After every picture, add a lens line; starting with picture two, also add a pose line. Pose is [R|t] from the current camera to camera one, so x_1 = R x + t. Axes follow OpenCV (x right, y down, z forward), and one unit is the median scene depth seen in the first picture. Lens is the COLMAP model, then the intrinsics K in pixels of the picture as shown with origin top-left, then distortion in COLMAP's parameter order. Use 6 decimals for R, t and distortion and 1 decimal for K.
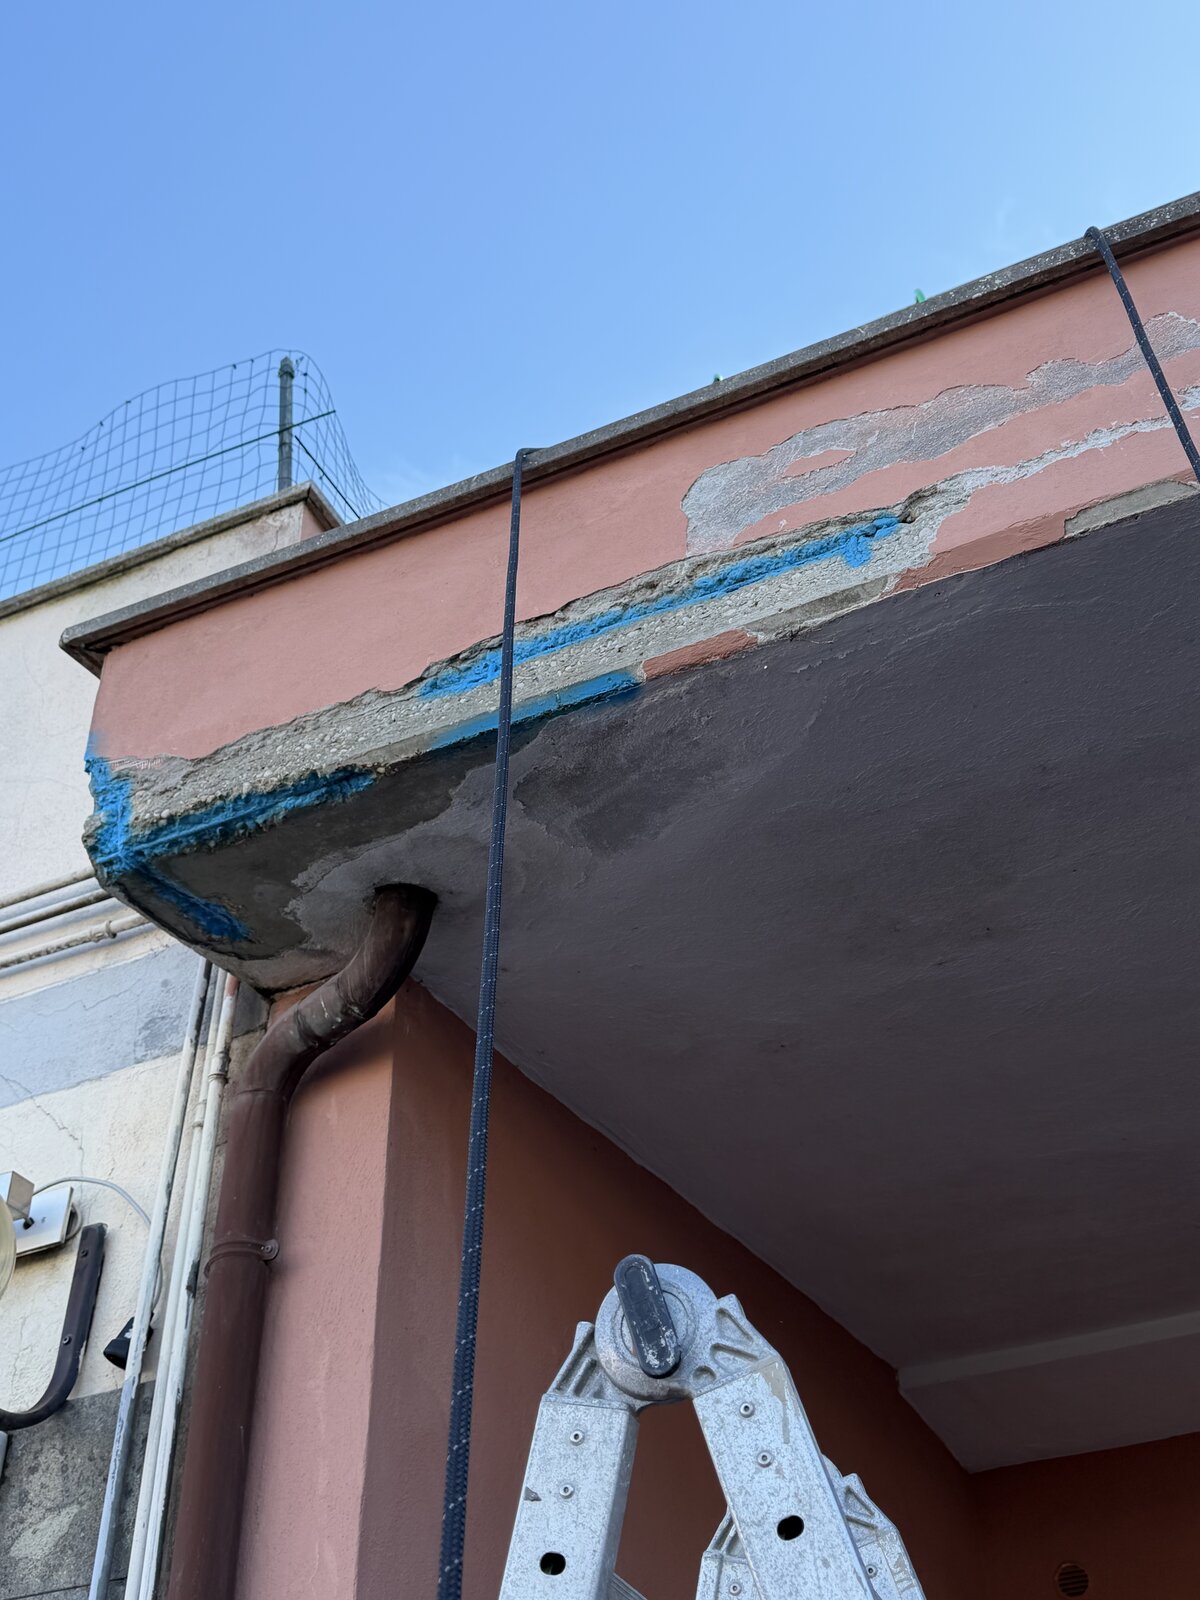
lens RADIAL K [[1679.6, 0, 592.6], [0, 1679.6, 750.5], [0, 0, 1]] dist [0.006329, 0.000000]
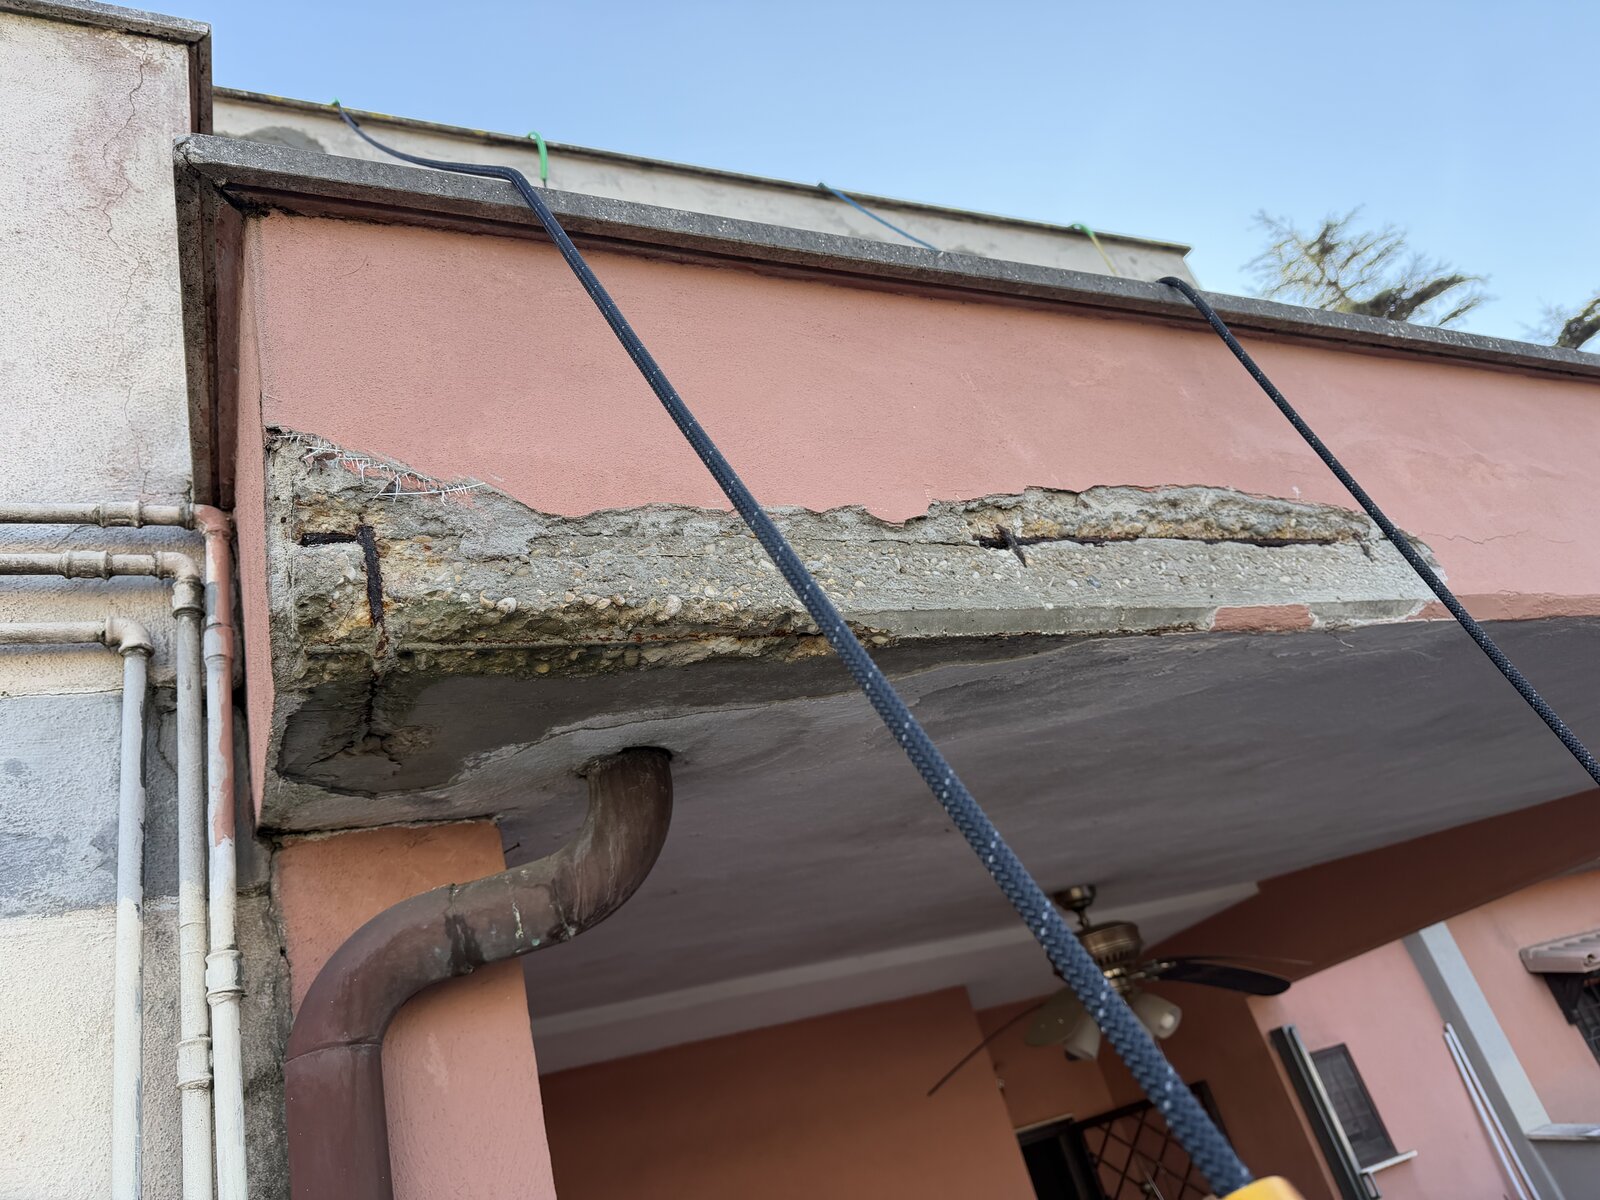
lens RADIAL K [[1144.7, 0, 793.3], [0, 1144.7, 599.4], [0, 0, 1]] dist [0.021632, -0.032386]
pose [[0.663166, 0.232169, 0.711554, -0.446665], [-0.300264, 0.953345, -0.031216, 0.019574], [-0.685603, -0.192953, 0.701938, 0.669794]]
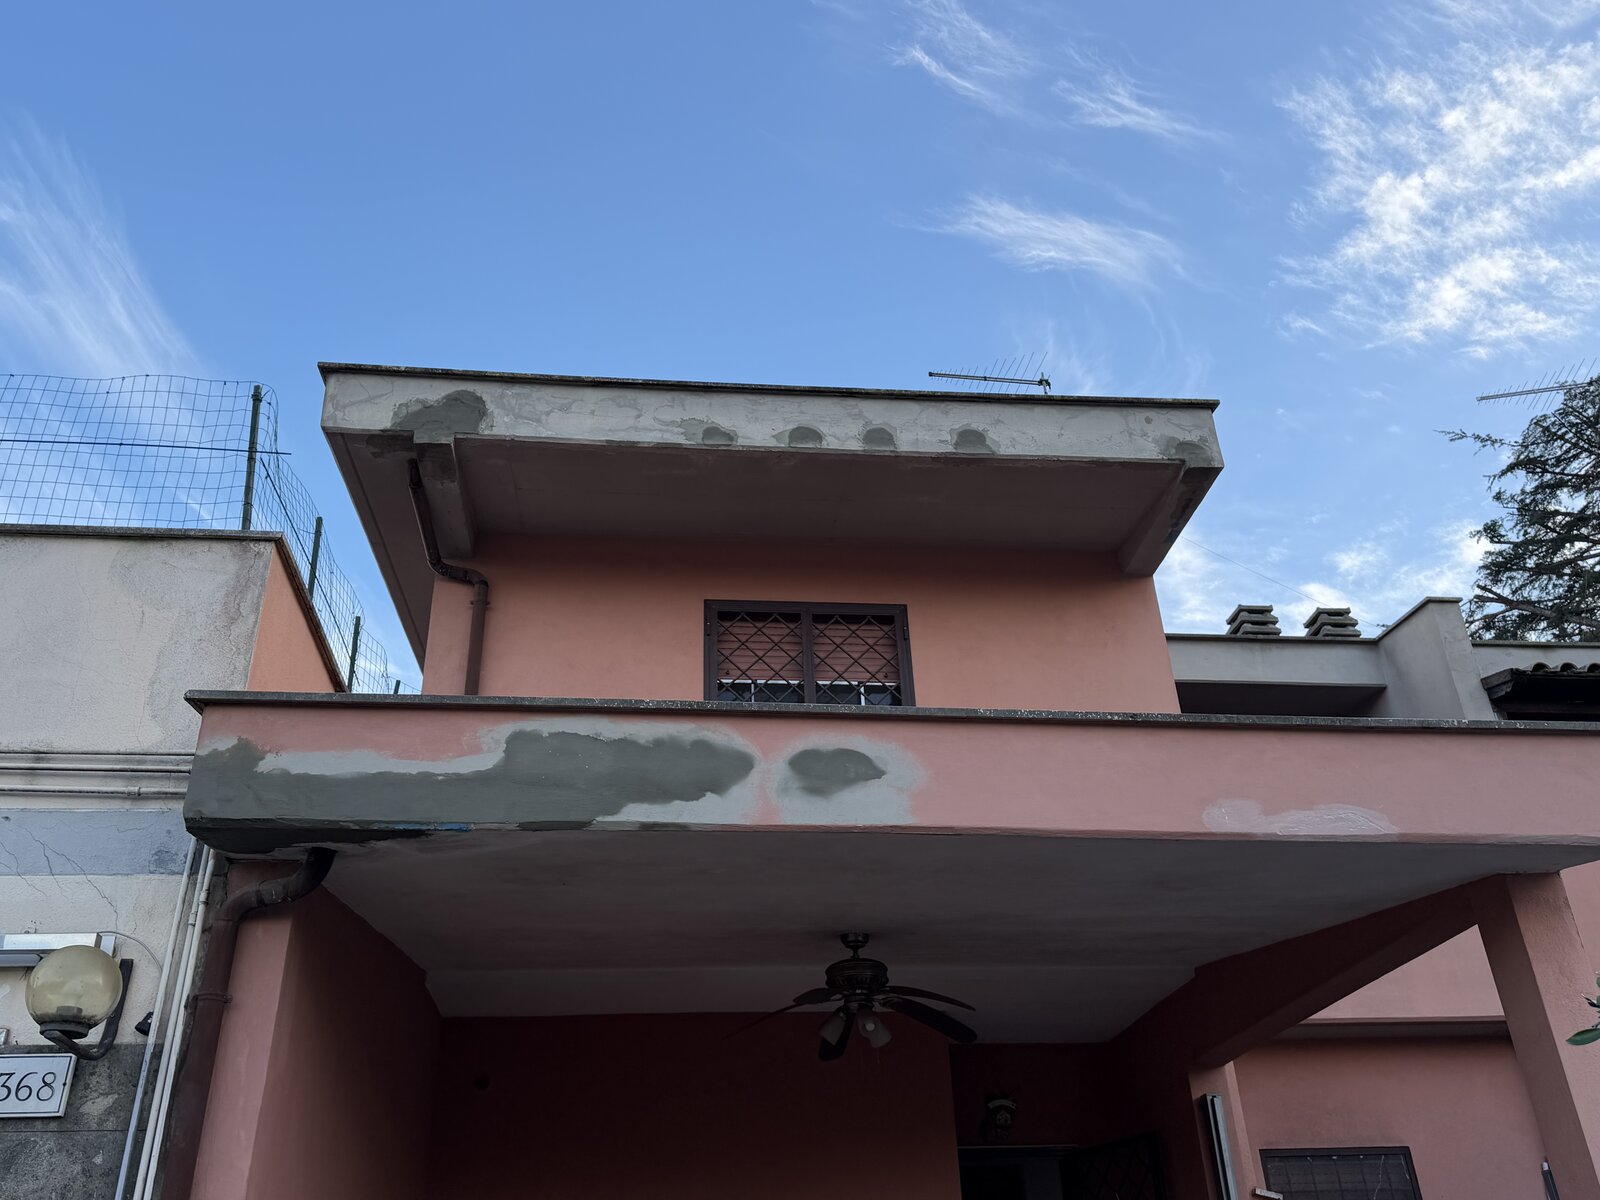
lens RADIAL K [[1329.5, 0, 800.7], [0, 1329.5, 606.2], [0, 0, 1]] dist [0.084569, -0.123514]
pose [[0.862572, 0.256544, 0.436067, -0.451819], [-0.335502, 0.935181, 0.113467, -0.667644], [-0.378692, -0.244175, 0.892732, -0.801282]]
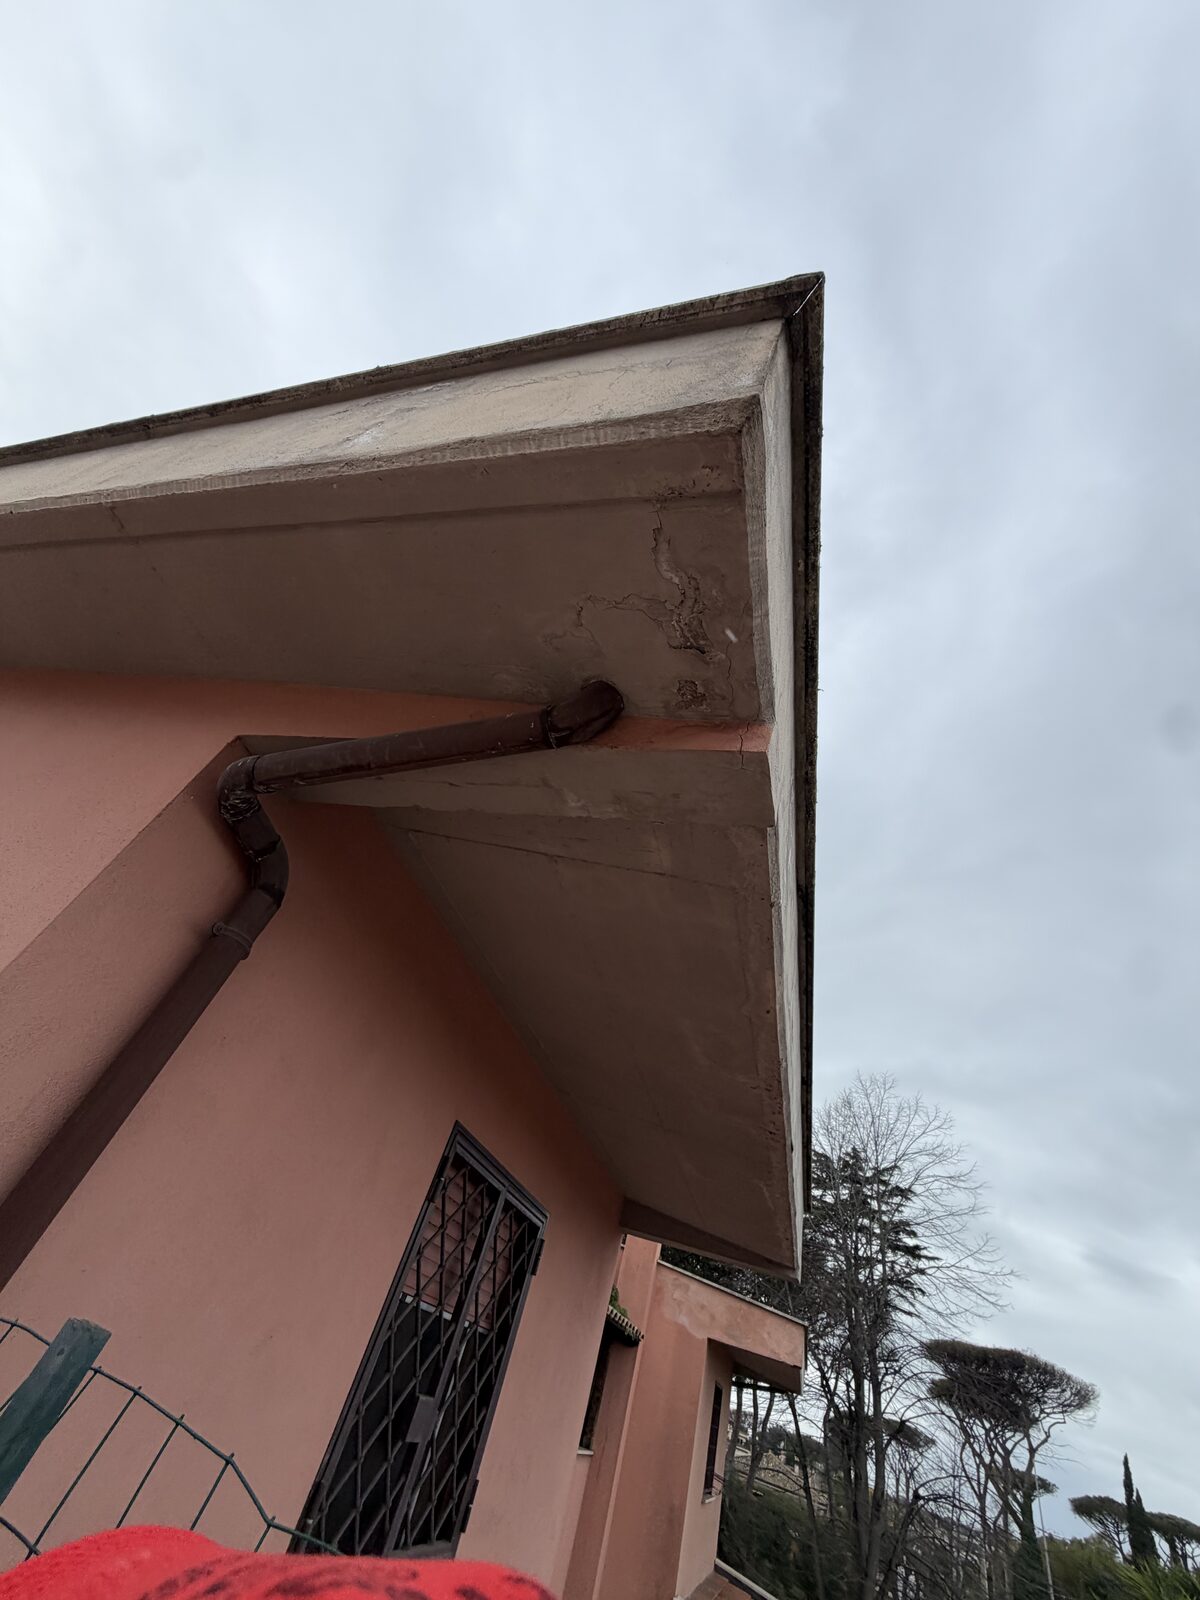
lens RADIAL K [[638.9, 0, 600.1], [0, 638.9, 797.2], [0, 0, 1]] dist [-0.002066, 0.001099]
pose [[-0.202153, 0.646873, 0.735316, -0.243548], [-0.831144, 0.283813, -0.478174, -0.014373], [-0.518010, -0.707818, 0.480270, 2.382505]]
